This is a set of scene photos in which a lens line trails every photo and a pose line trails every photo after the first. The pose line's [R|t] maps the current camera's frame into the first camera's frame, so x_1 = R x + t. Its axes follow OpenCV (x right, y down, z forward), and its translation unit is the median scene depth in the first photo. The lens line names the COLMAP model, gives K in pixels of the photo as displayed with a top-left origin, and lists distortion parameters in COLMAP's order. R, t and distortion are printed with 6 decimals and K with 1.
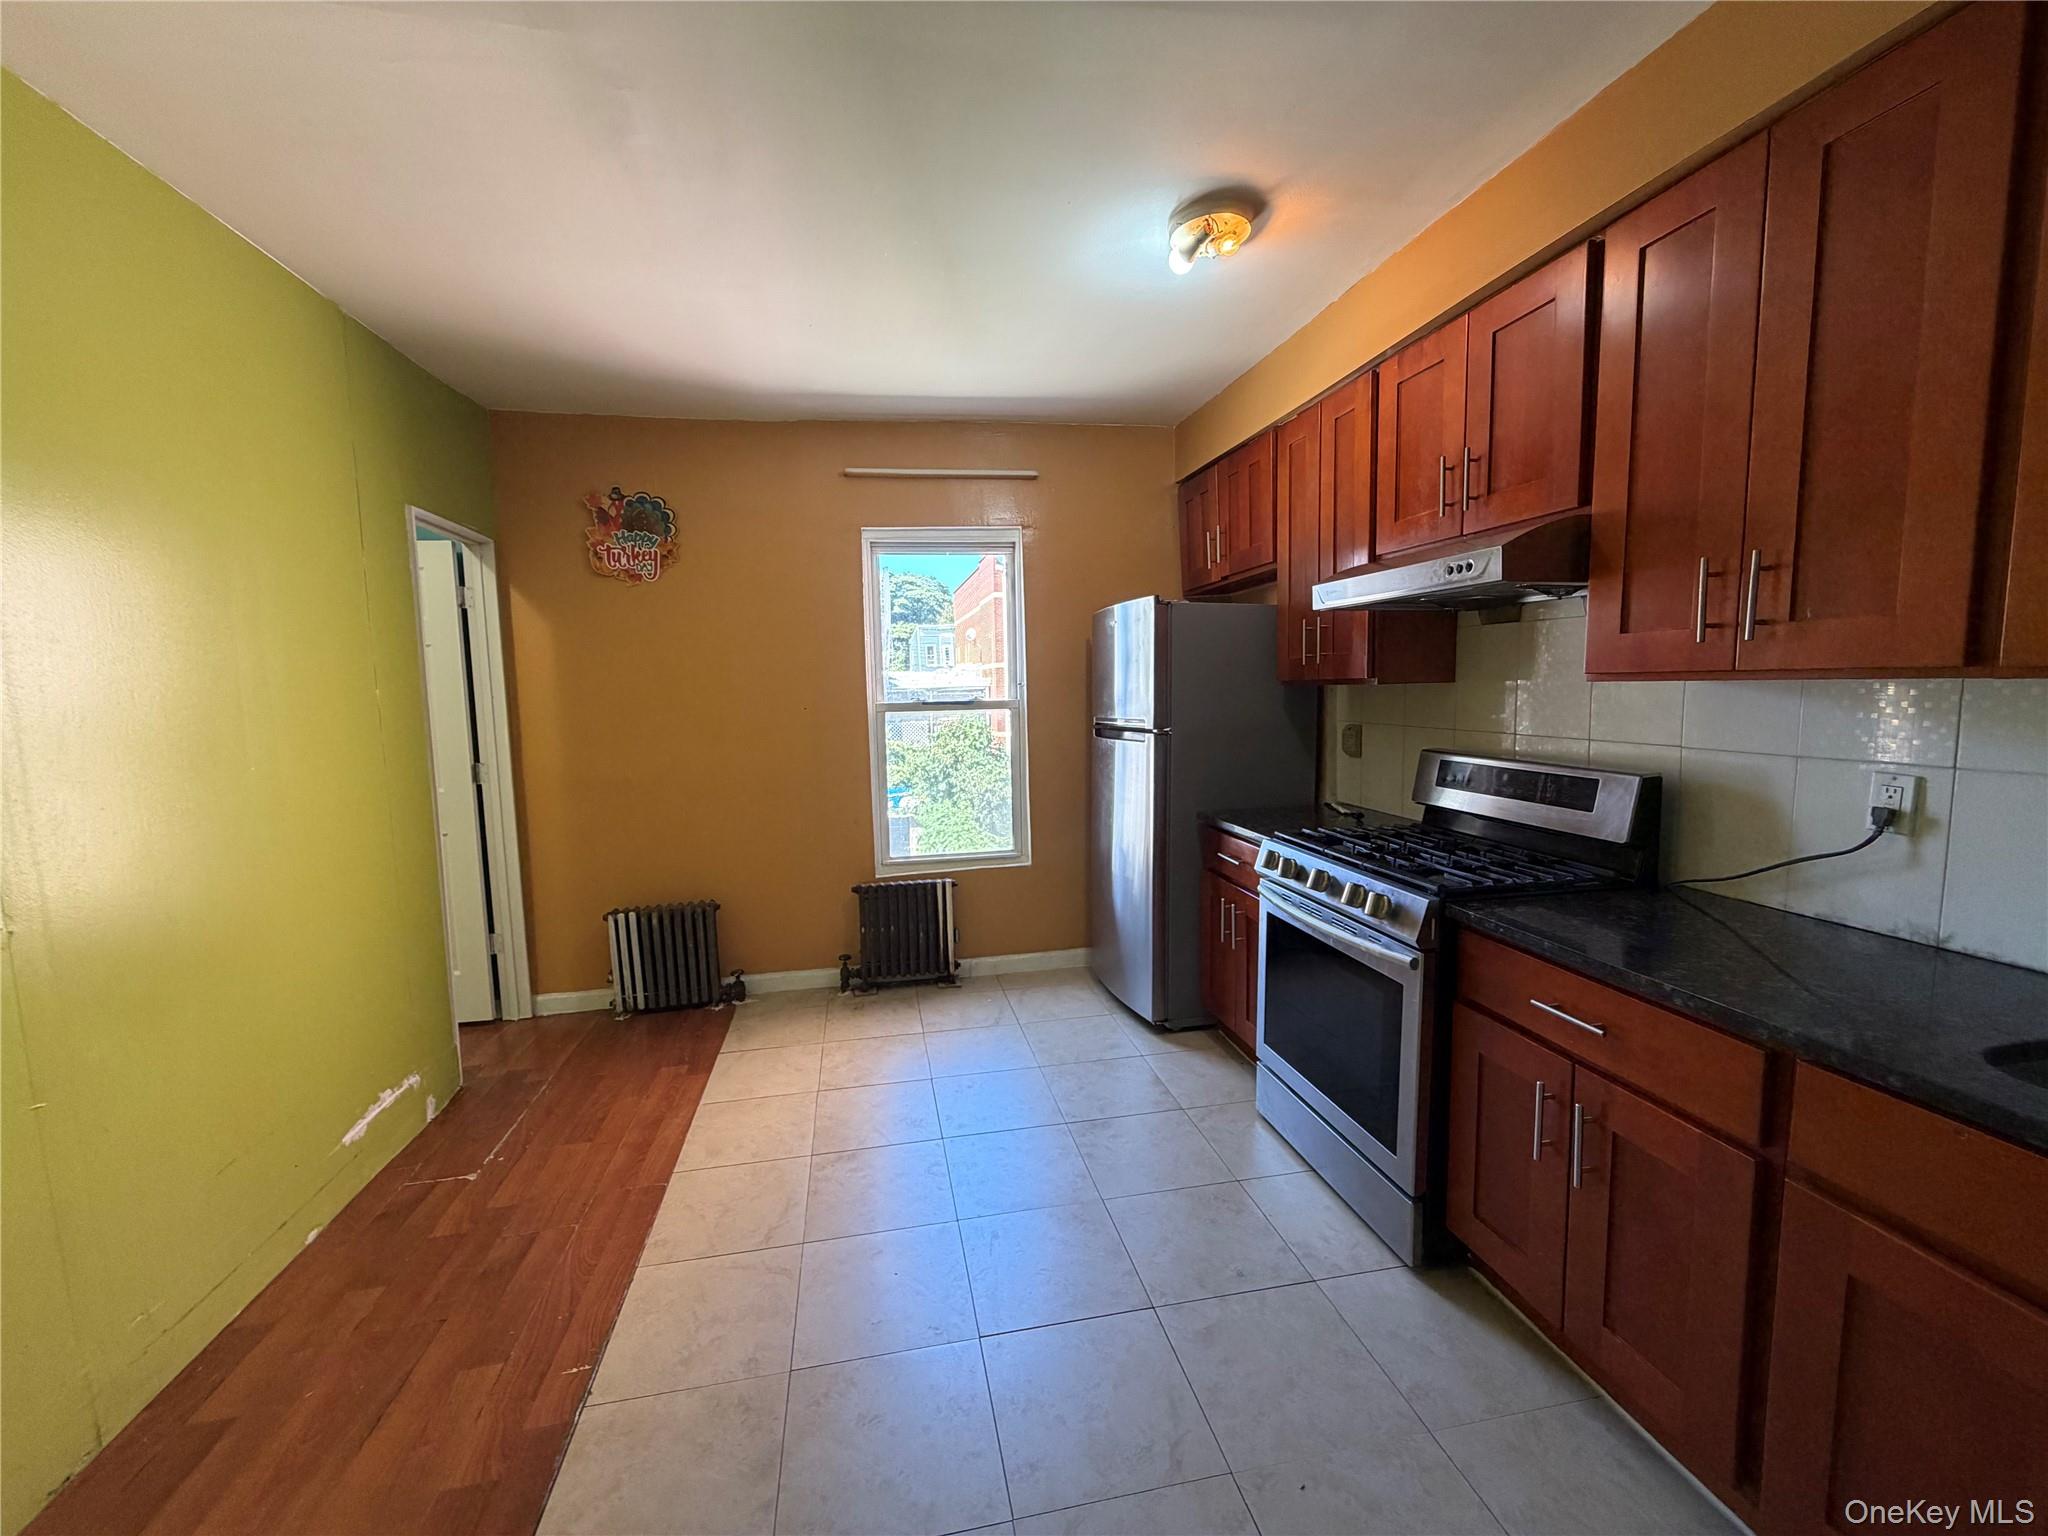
lens RADIAL K [[815.3, 0, 1015.2], [0, 815.3, 769.0], [0, 0, 1]] dist [0.000705, 0.000113]
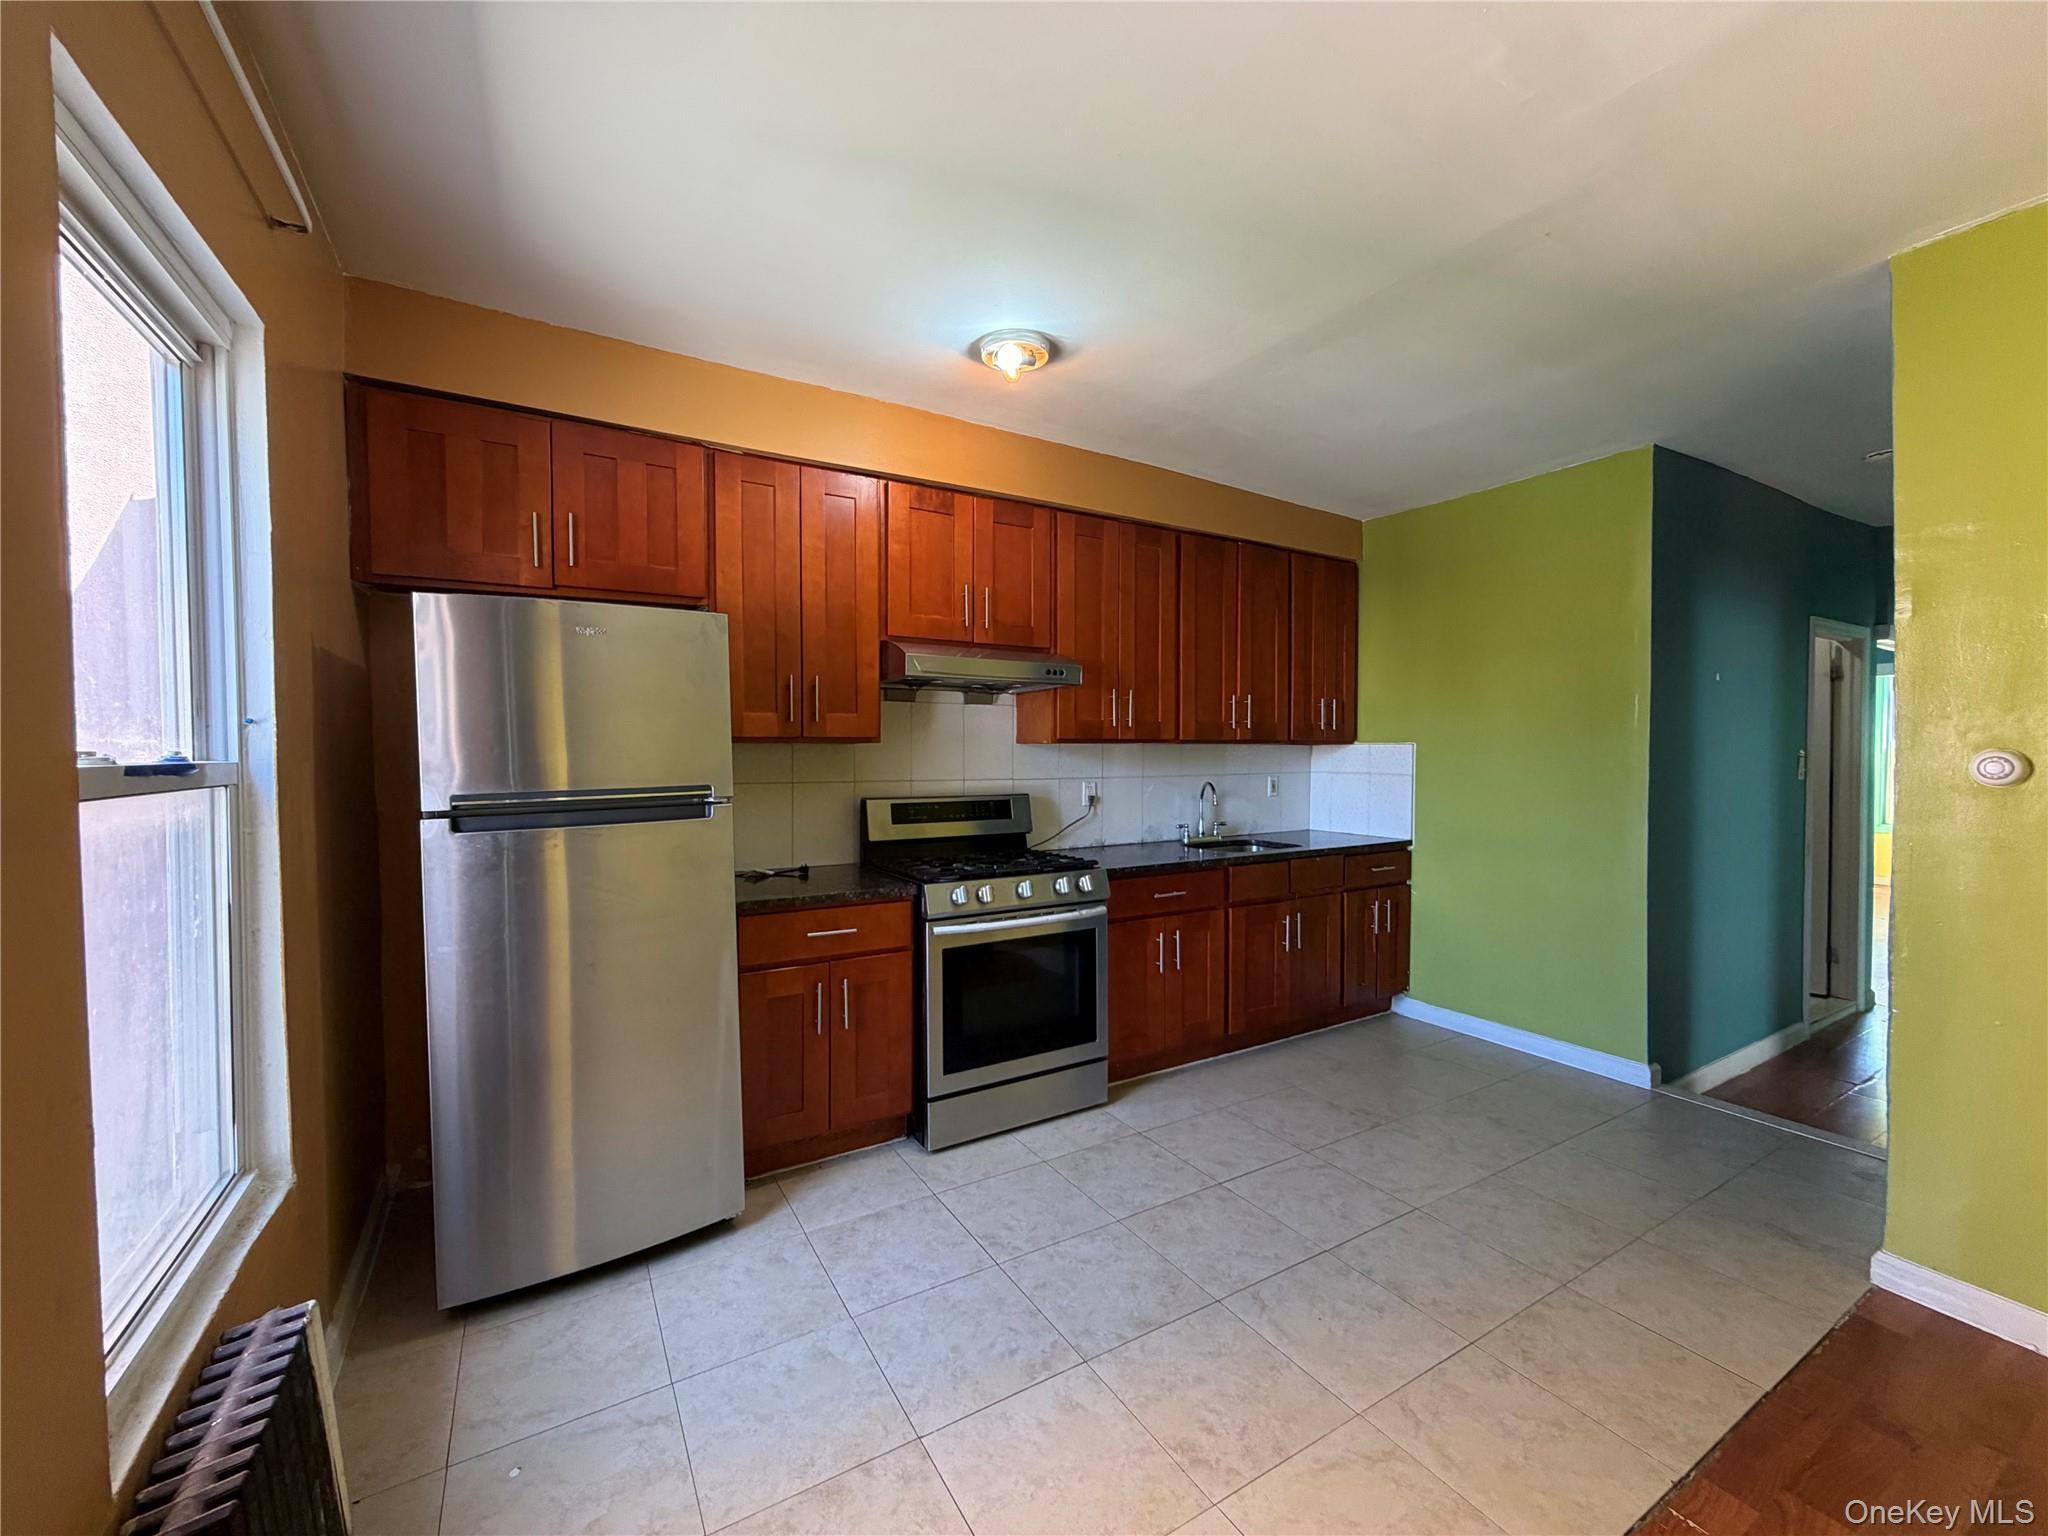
lens RADIAL K [[815.3, 0, 1018.1], [0, 815.3, 771.2], [0, 0, 1]] dist [0.000705, 0.000113]
pose [[-0.336158, -0.000225, 0.941806, -1.053185], [0.104606, 0.993804, 0.037575, -0.126529], [-0.935978, 0.111149, -0.334051, 1.767757]]
